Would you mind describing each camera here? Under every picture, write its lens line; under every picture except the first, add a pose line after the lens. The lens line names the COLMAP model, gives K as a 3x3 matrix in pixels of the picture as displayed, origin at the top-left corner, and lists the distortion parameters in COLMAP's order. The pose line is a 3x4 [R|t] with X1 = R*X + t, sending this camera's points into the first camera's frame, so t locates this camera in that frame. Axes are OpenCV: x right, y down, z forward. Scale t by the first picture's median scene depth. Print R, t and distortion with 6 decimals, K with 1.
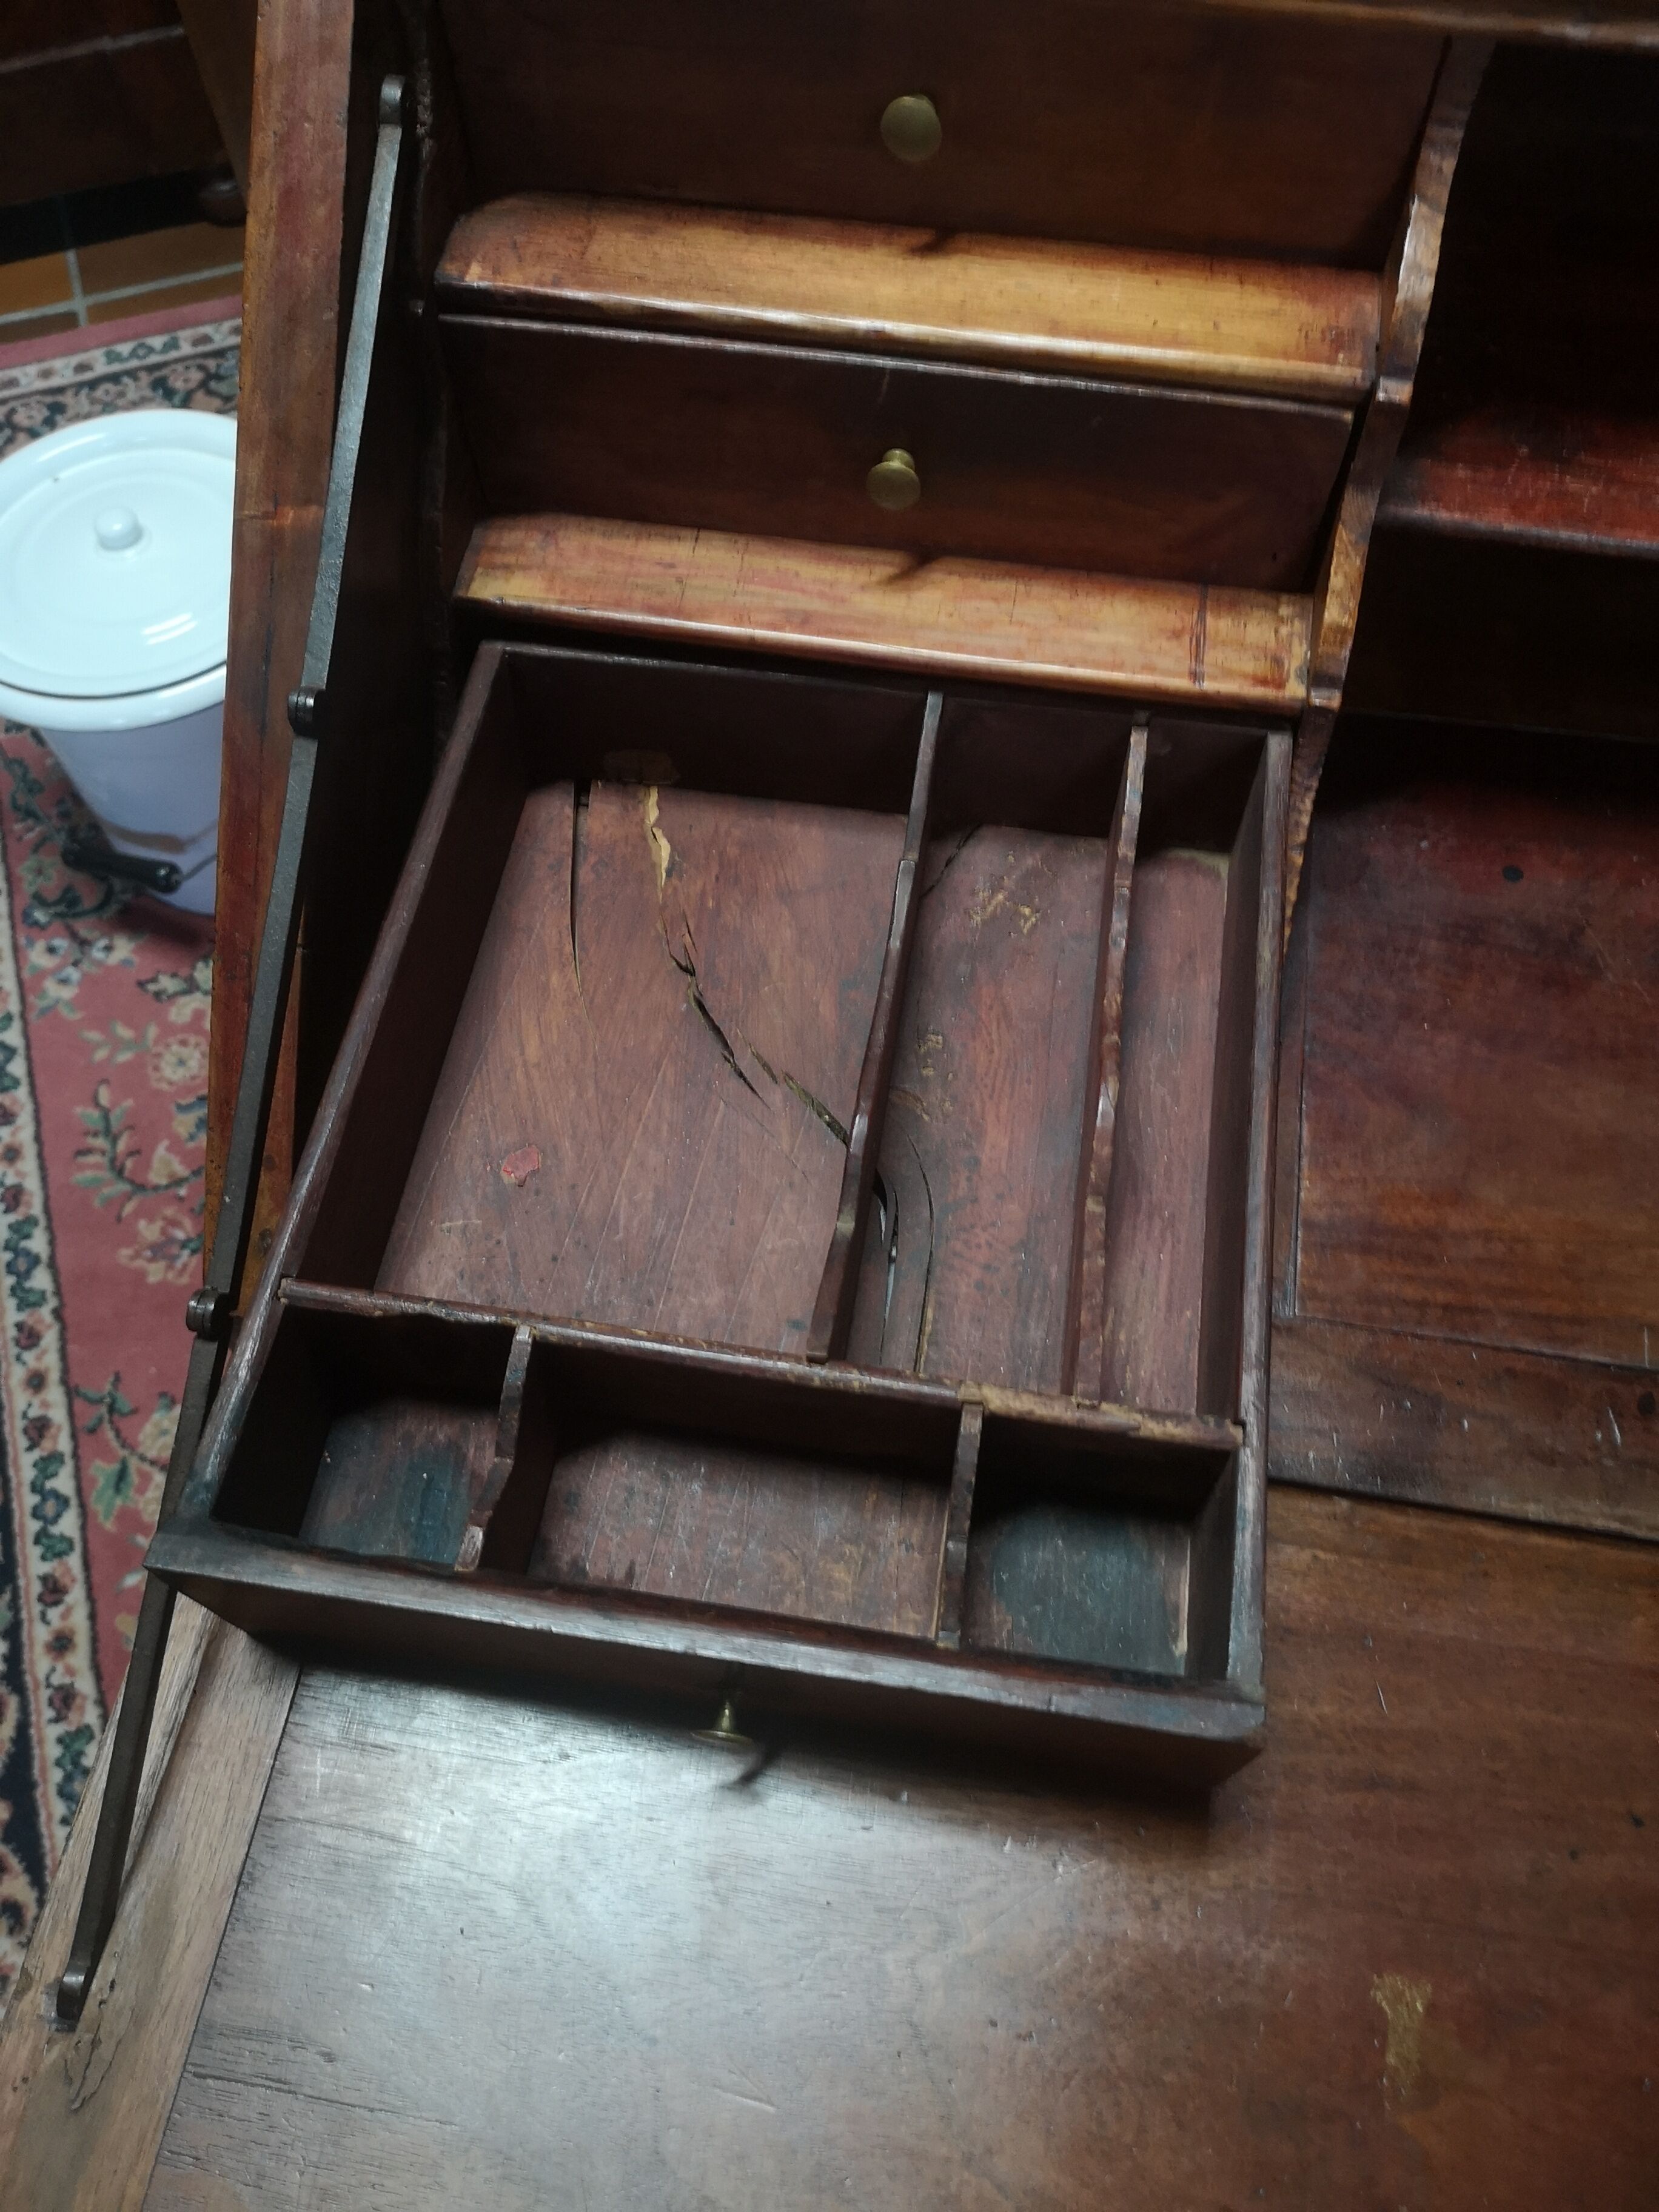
lens RADIAL K [[1730.7, 0, 837.1], [0, 1730.7, 1098.2], [0, 0, 1]] dist [0.039065, -0.049535]
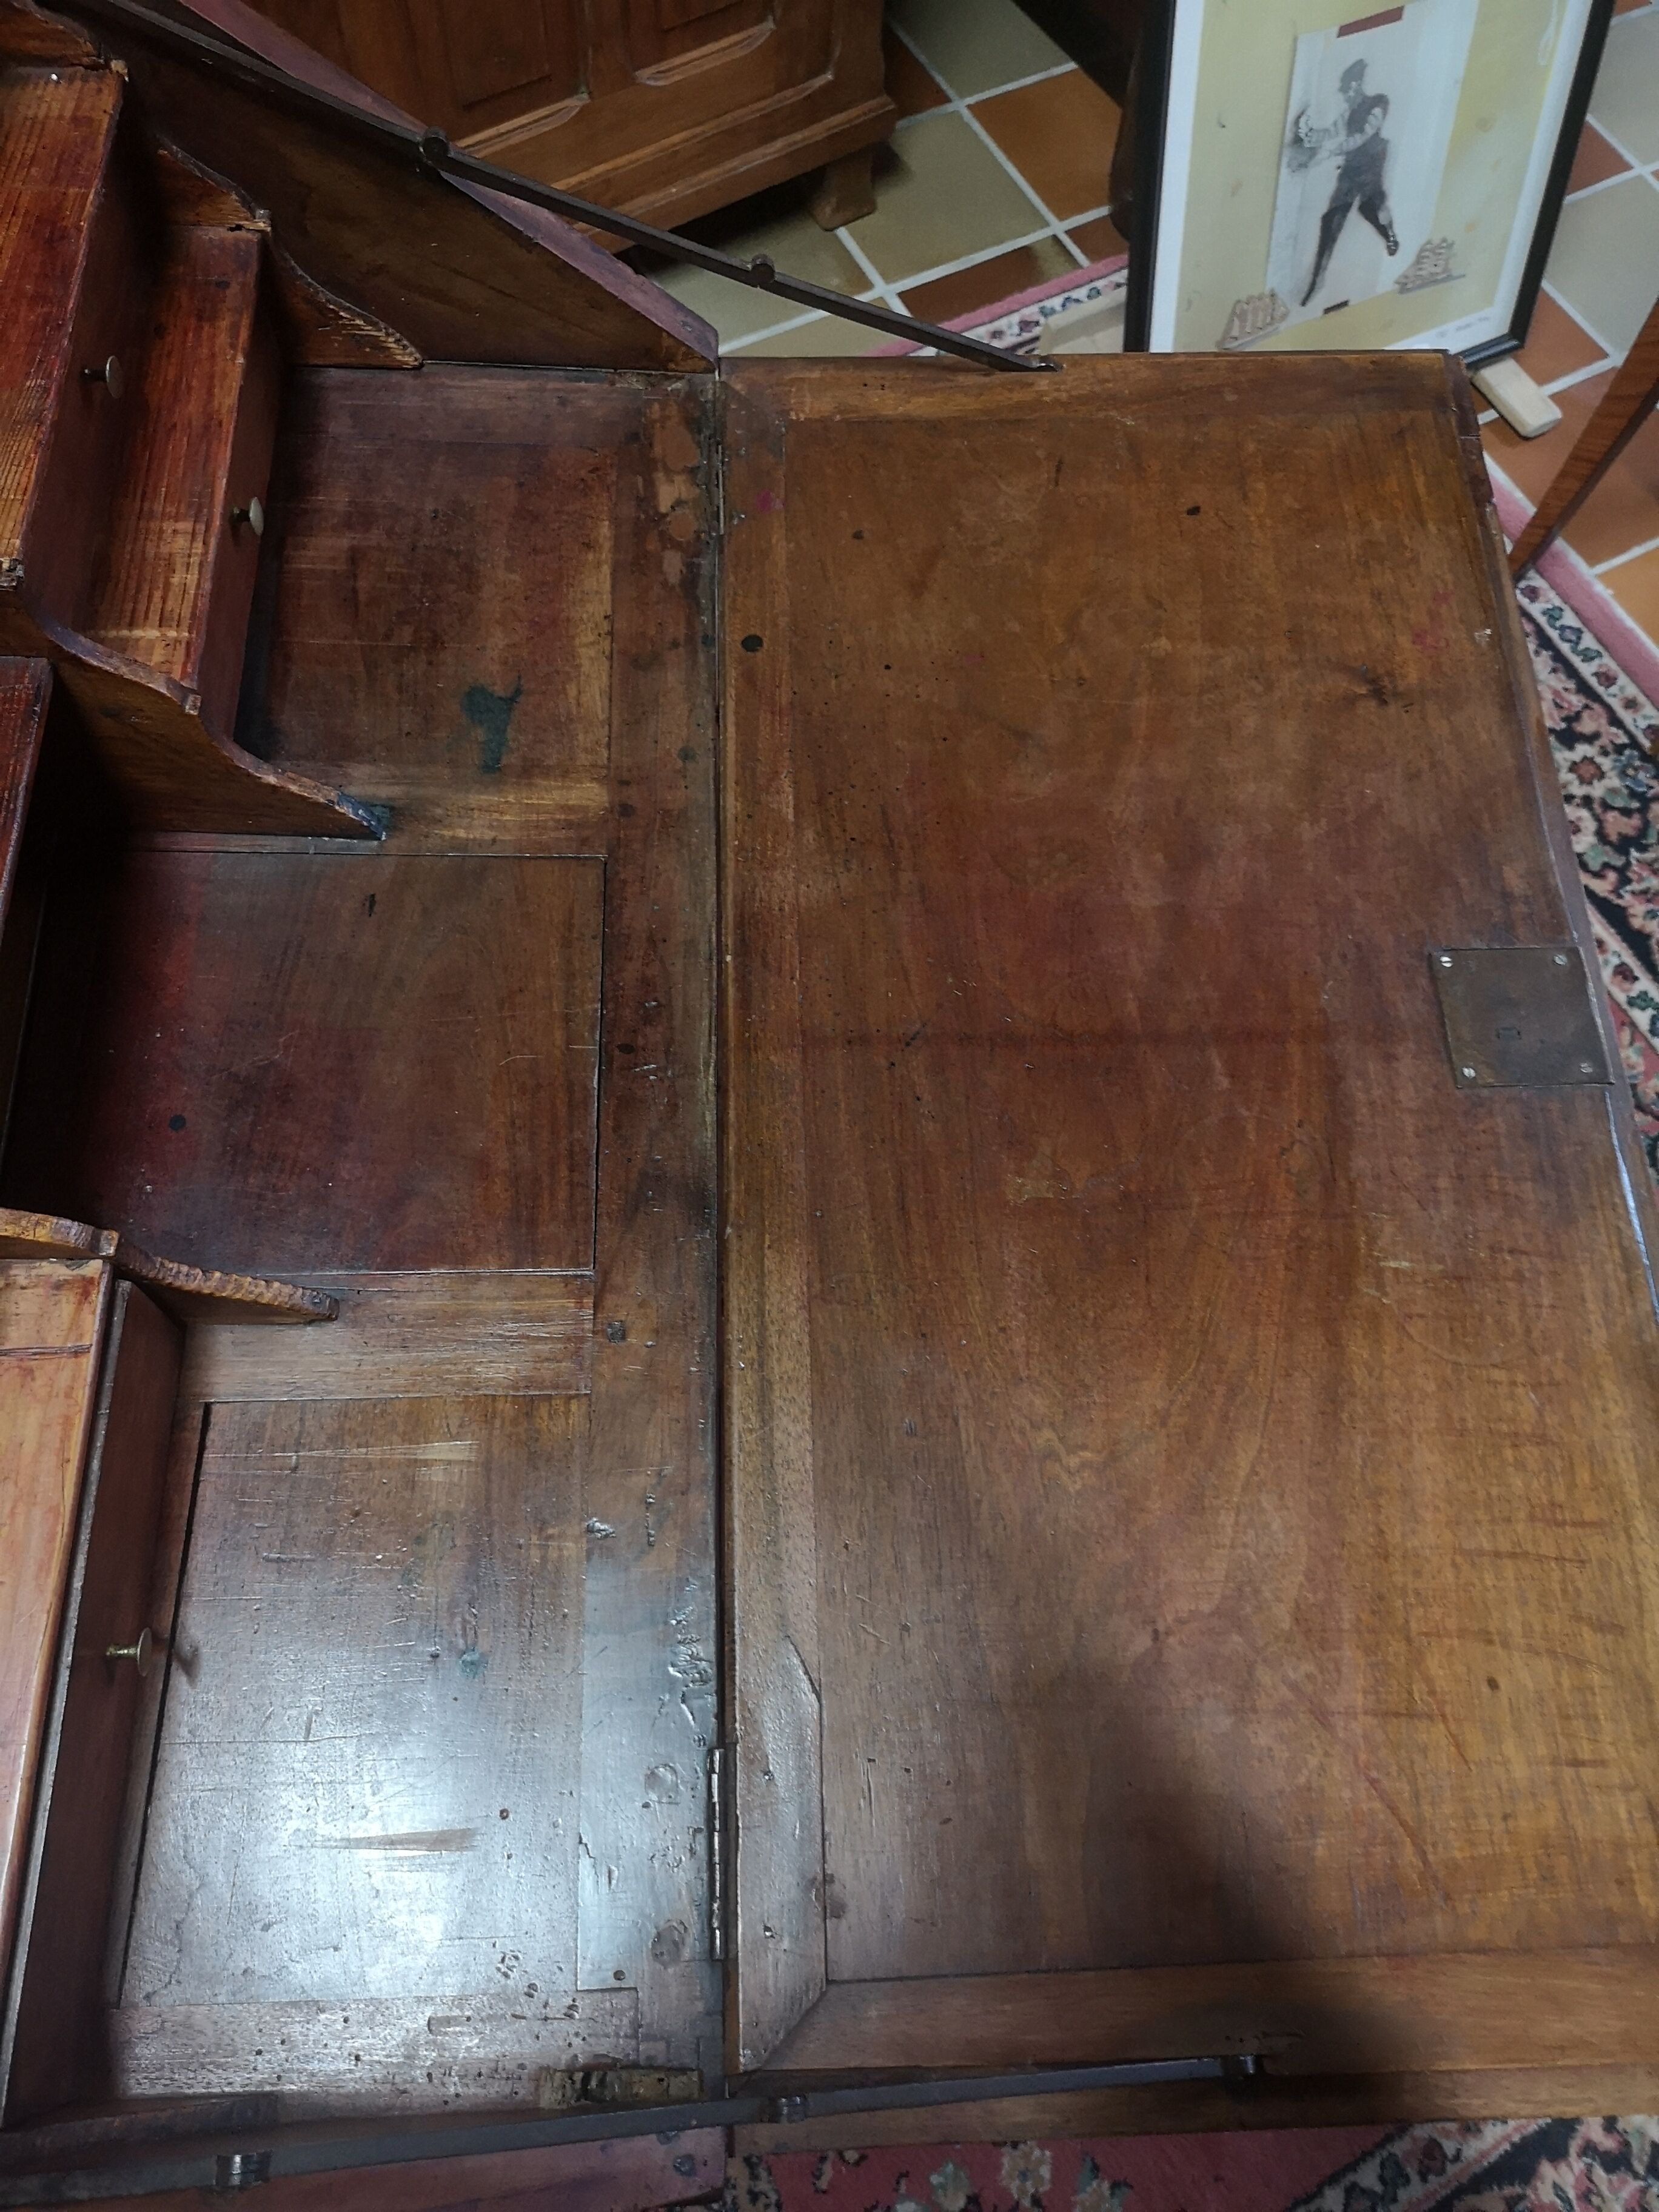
lens RADIAL K [[1722.6, 0, 845.4], [0, 1722.6, 1098.1], [0, 0, 1]] dist [0.048105, -0.056445]
pose [[-0.193717, -0.897533, 0.396117, -0.190549], [0.834360, 0.061666, 0.547759, -0.454996], [-0.516058, 0.436615, 0.736920, -0.167627]]
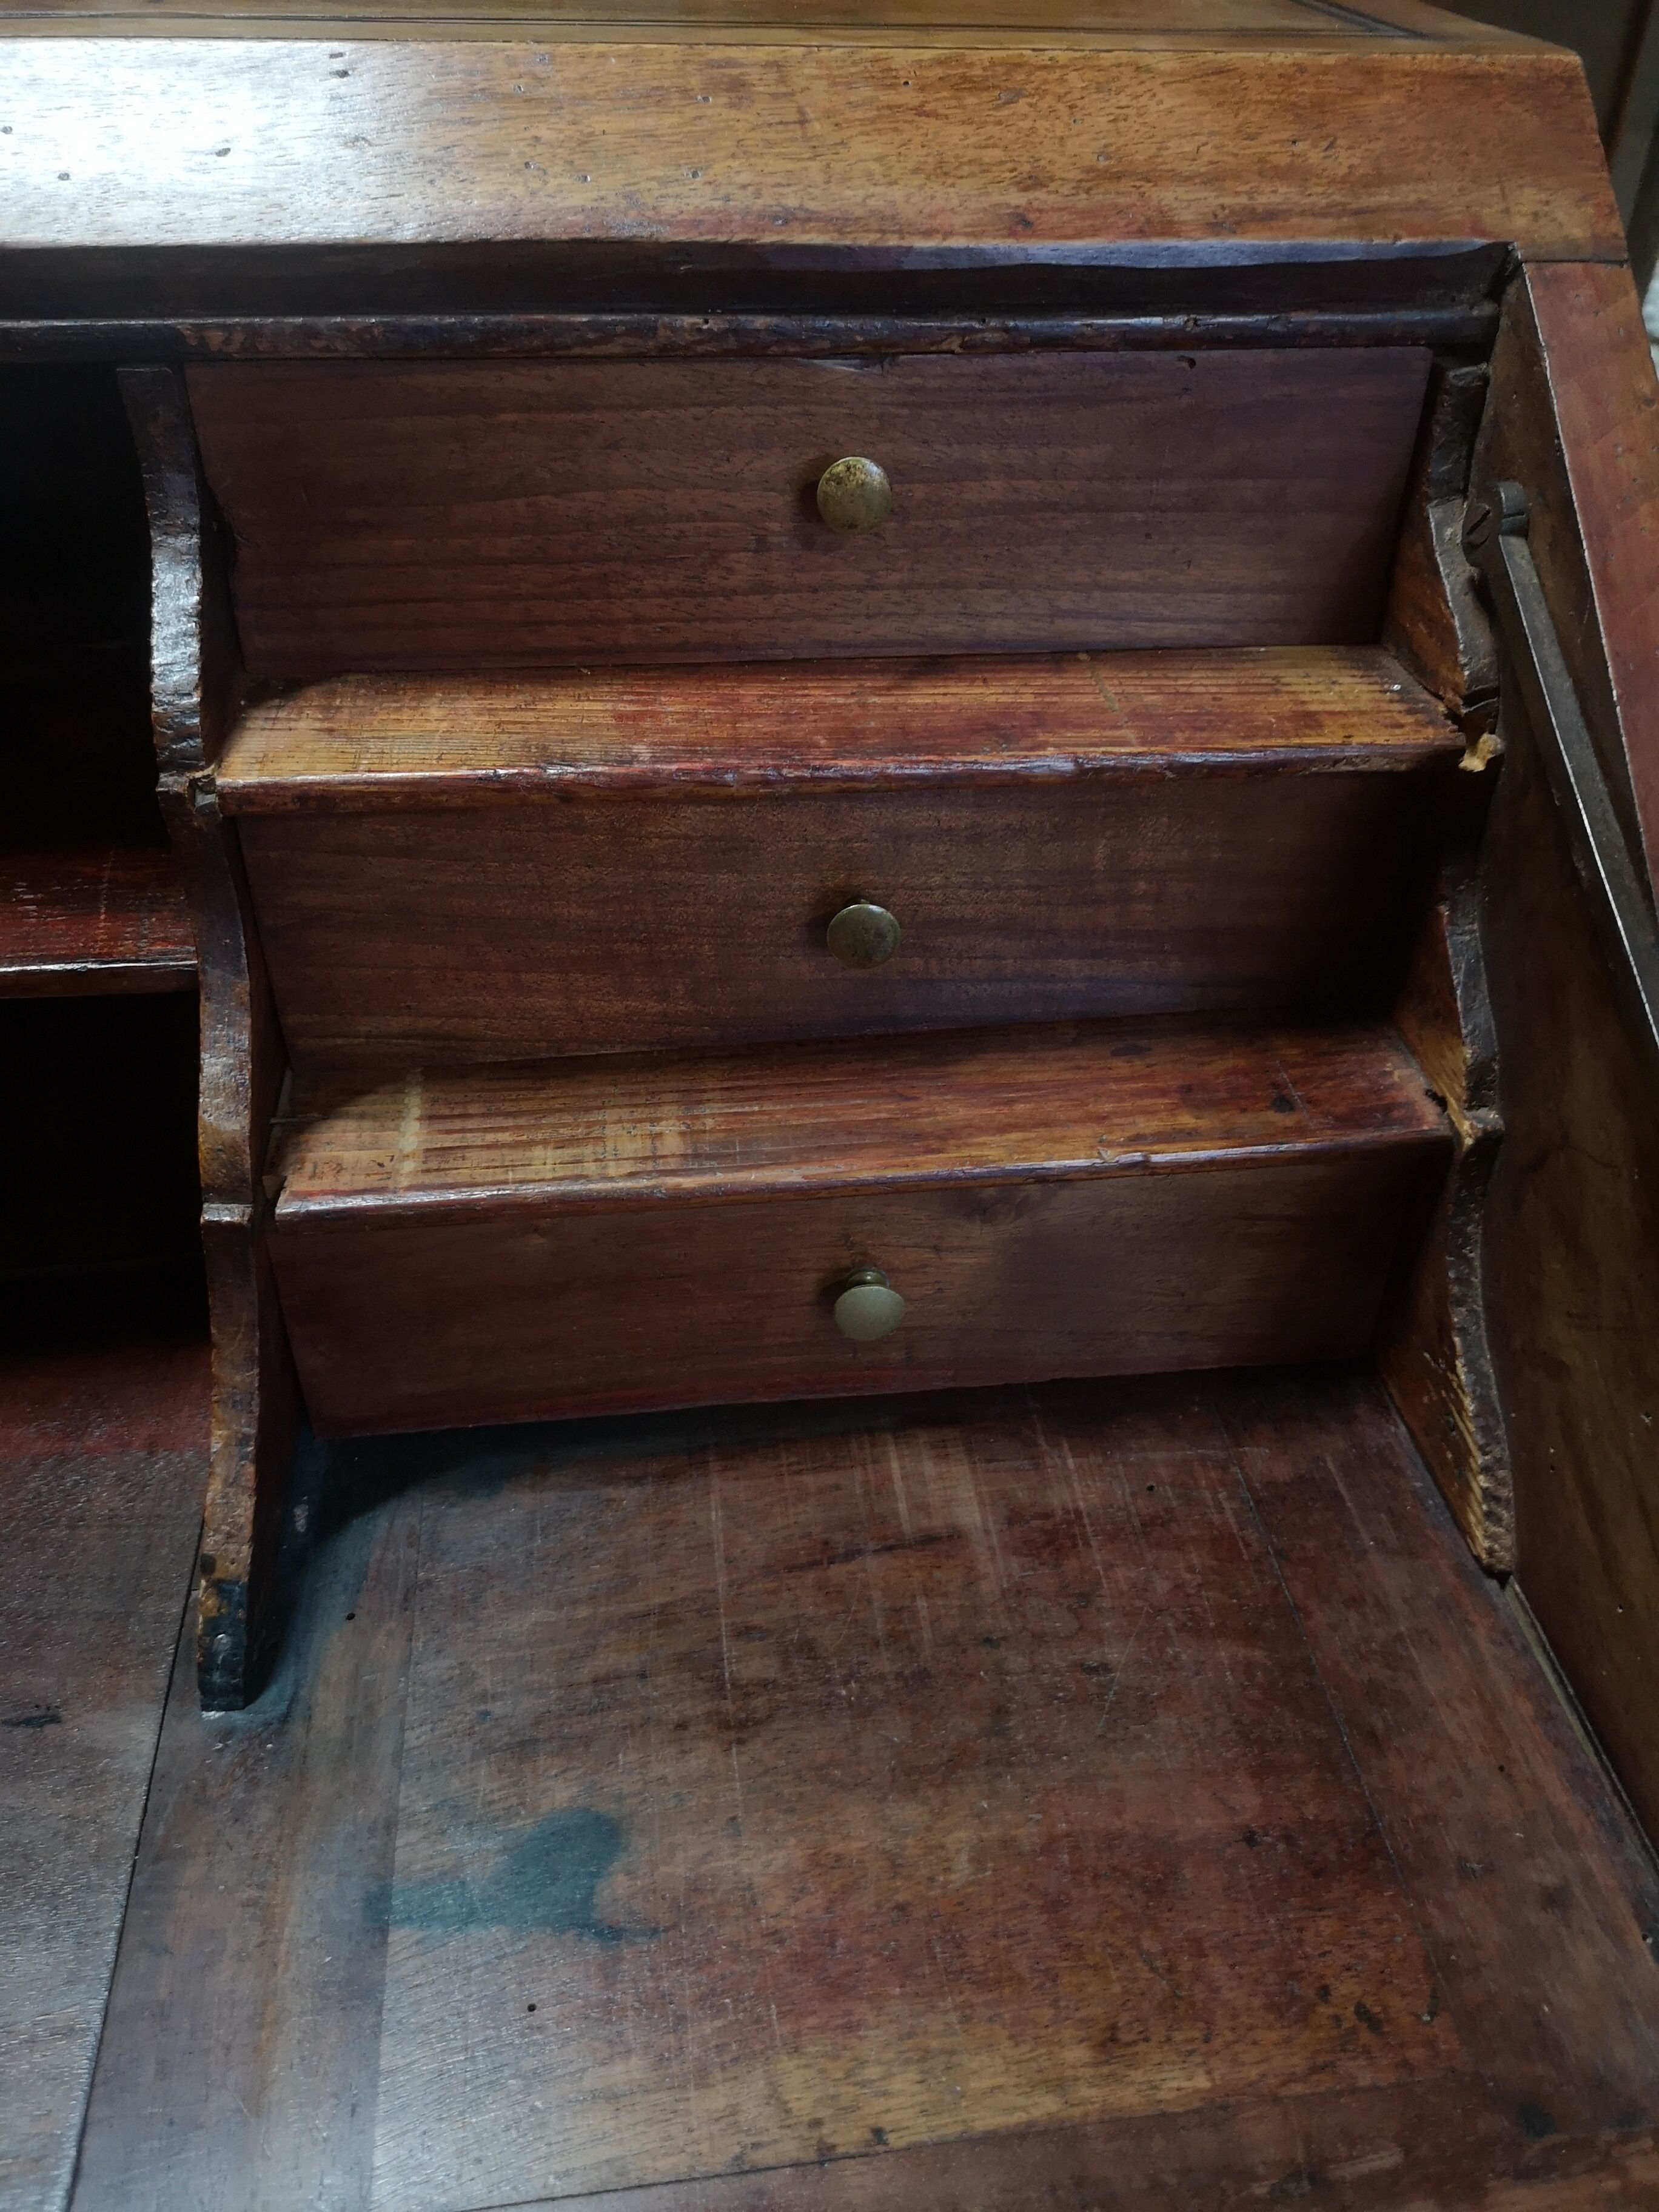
lens RADIAL K [[1730.7, 0, 837.1], [0, 1730.7, 1098.2], [0, 0, 1]] dist [0.039065, -0.049535]
pose [[0.955401, -0.151567, 0.253447, 0.775049], [0.242652, 0.892067, -0.381231, 0.118985], [-0.168310, 0.425728, 0.889060, 0.279107]]
